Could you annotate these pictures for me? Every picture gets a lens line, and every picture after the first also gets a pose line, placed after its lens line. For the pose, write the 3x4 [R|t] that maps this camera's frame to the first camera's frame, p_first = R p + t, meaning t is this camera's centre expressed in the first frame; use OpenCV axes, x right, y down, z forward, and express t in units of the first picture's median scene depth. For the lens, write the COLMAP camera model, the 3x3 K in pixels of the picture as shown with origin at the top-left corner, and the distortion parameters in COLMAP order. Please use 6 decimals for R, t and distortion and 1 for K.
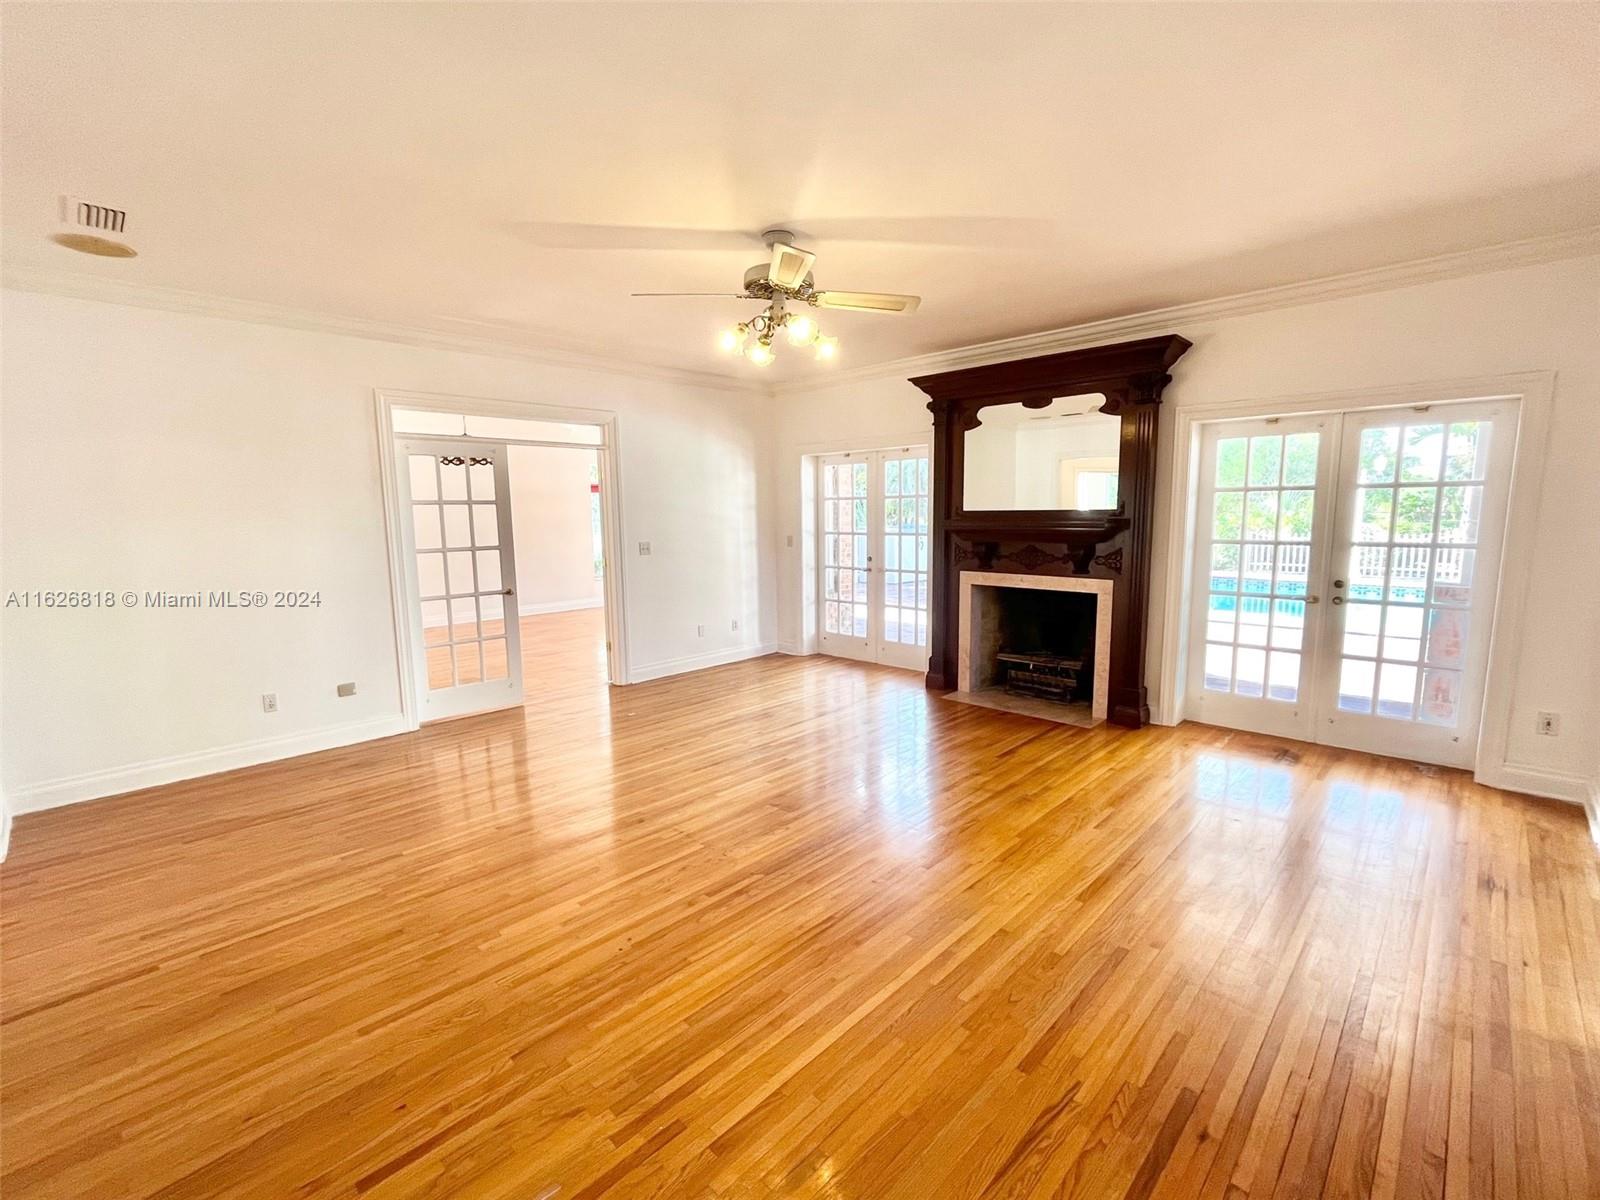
lens RADIAL K [[704.0, 0, 799.0], [0, 704.0, 609.8], [0, 0, 1]] dist [-0.001509, -0.001293]
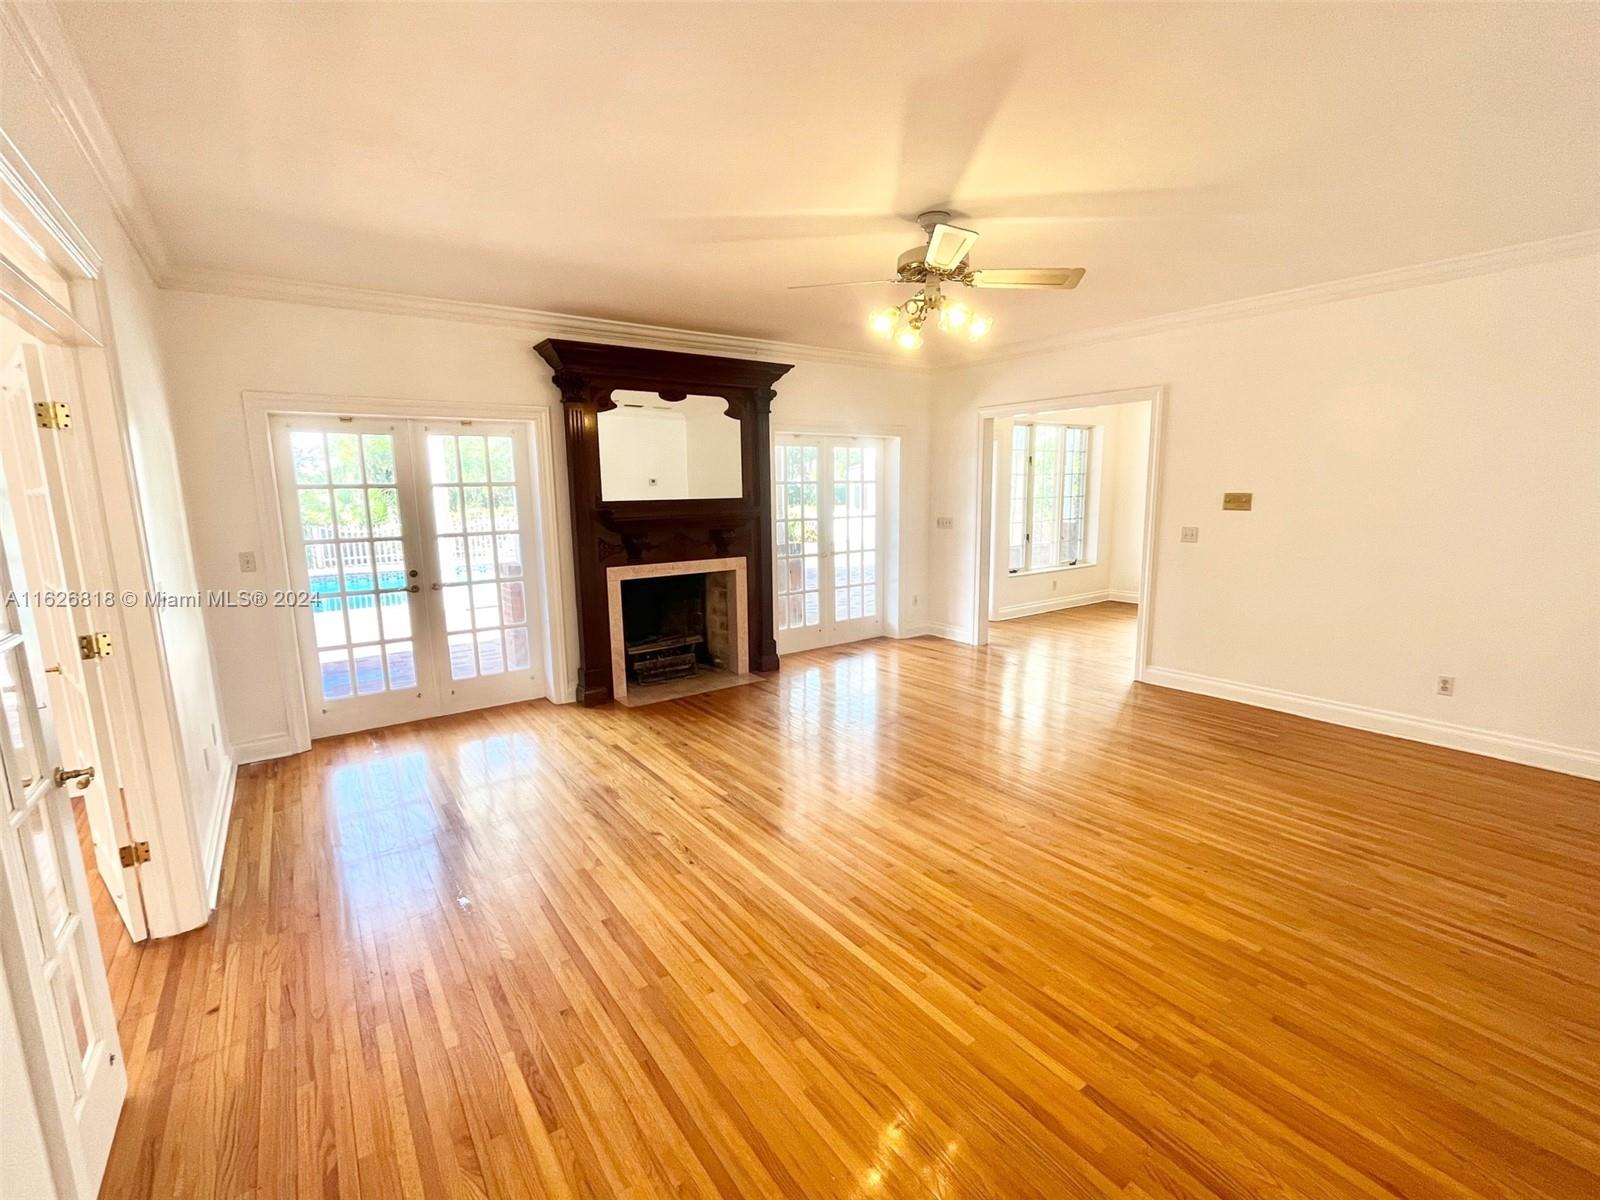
lens RADIAL K [[704.0, 0, 795.6], [0, 704.0, 593.3], [0, 0, 1]] dist [-0.001509, -0.001293]
pose [[0.161723, -0.130182, 0.978212, -0.649366], [0.155195, 0.982281, 0.105066, -0.083638], [-0.974557, 0.134822, 0.179061, 0.635514]]
